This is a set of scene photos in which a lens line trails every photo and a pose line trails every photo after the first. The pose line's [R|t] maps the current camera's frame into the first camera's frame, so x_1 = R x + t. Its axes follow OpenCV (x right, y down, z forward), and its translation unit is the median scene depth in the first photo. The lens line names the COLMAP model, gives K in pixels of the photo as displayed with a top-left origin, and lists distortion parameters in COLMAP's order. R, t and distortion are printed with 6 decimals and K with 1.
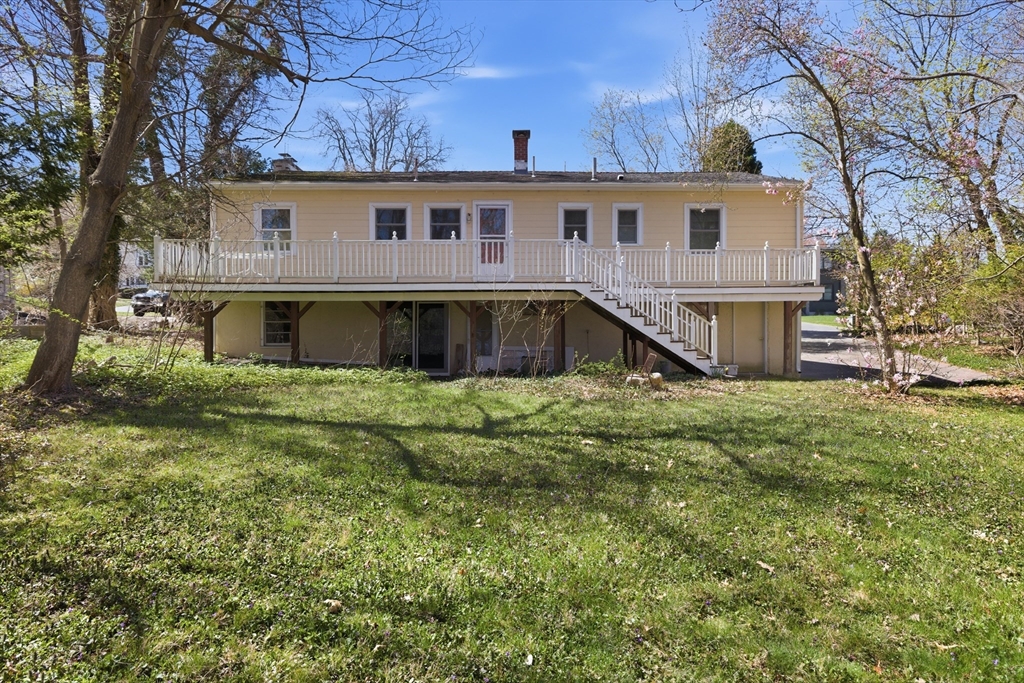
lens RADIAL K [[565.7, 0, 511.6], [0, 565.7, 341.6], [0, 0, 1]] dist [-0.002964, -0.000471]
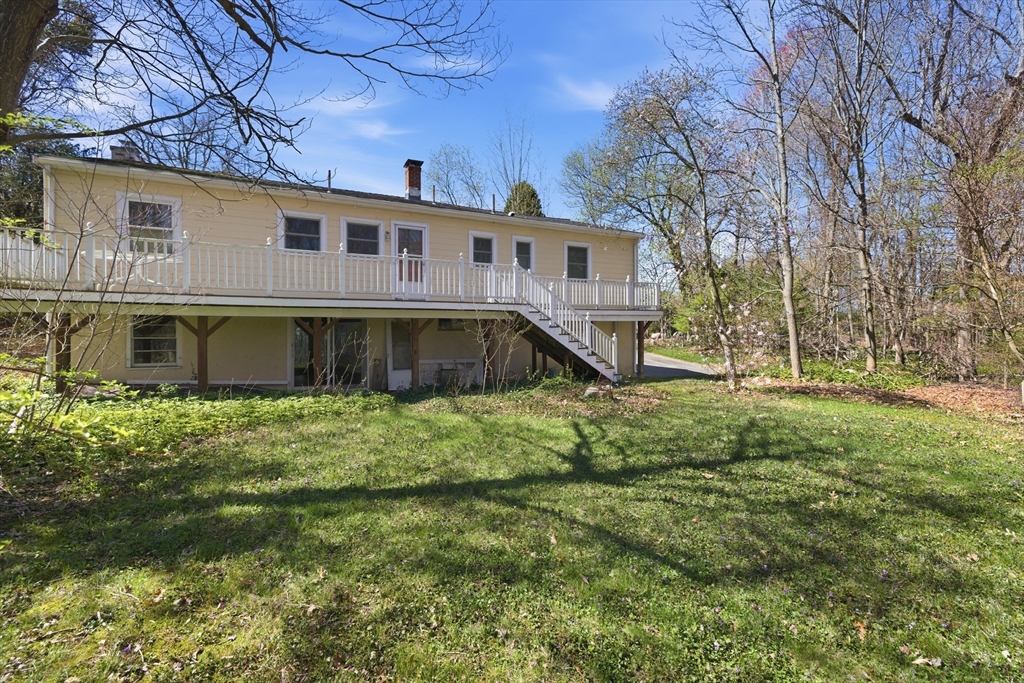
lens RADIAL K [[440.6, 0, 512.5], [0, 440.6, 337.9], [0, 0, 1]] dist [0.003130, 0.000069]
pose [[0.901861, -0.004850, 0.431999, -0.216774], [0.010917, 0.999874, -0.011565, -0.022584], [-0.431888, 0.015147, 0.901800, 0.185451]]
